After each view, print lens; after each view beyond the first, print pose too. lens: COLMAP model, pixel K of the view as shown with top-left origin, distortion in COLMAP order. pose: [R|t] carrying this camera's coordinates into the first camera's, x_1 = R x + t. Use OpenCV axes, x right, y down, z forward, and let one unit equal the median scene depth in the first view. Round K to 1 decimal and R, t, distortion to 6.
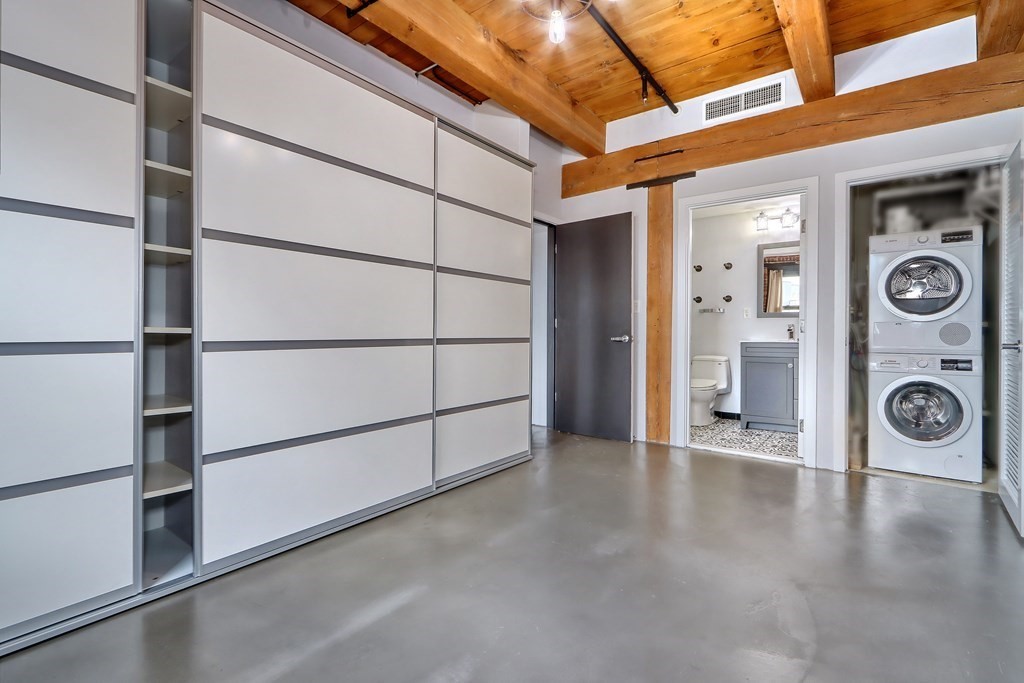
lens RADIAL K [[476.2, 0, 512.4], [0, 476.2, 334.4], [0, 0, 1]] dist [0.000578, -0.000642]
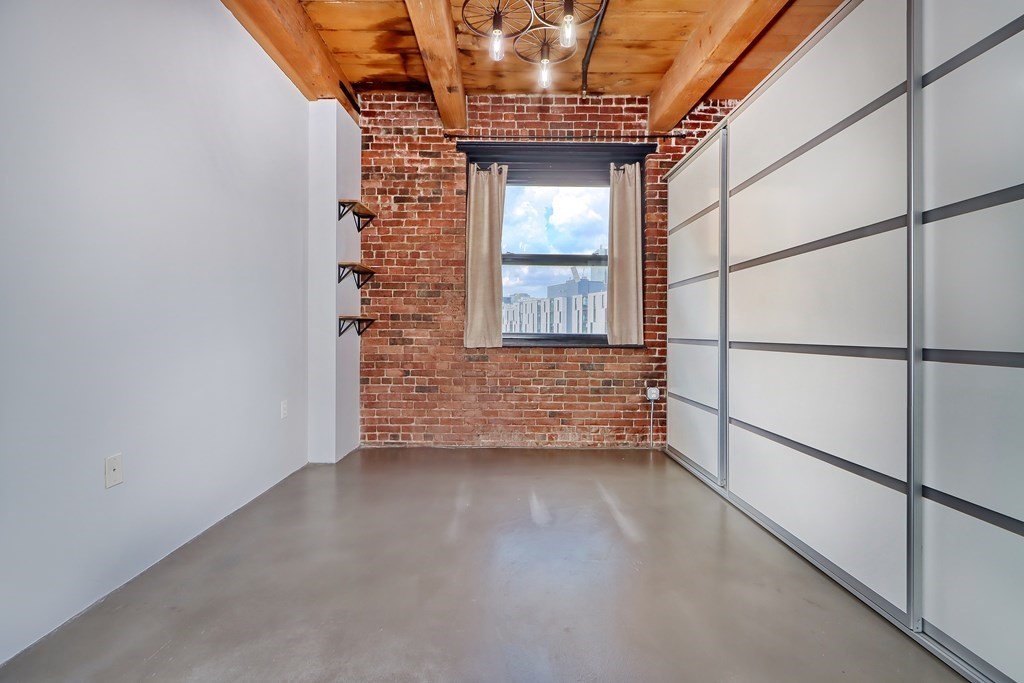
lens RADIAL K [[471.9, 0, 512.1], [0, 471.9, 335.3], [0, 0, 1]] dist [0.008847, -0.000155]
pose [[-0.778866, -0.003189, -0.627182, 0.211642], [-0.010814, 0.999907, 0.008345, -0.002360], [0.627097, 0.013282, -0.778828, 0.452426]]
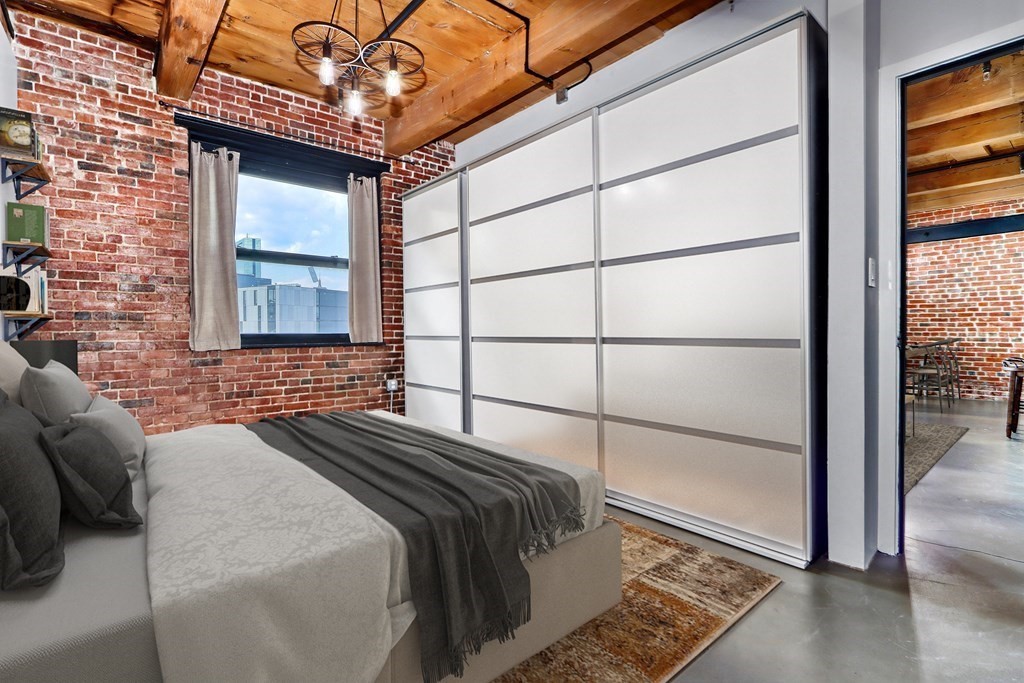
lens RADIAL K [[476.2, 0, 512.4], [0, 476.2, 334.4], [0, 0, 1]] dist [0.000578, -0.000642]
pose [[-0.194299, 0.007051, -0.980917, 0.323705], [0.003524, 0.999973, 0.006490, -0.001759], [0.980936, -0.002196, -0.194318, 0.405220]]
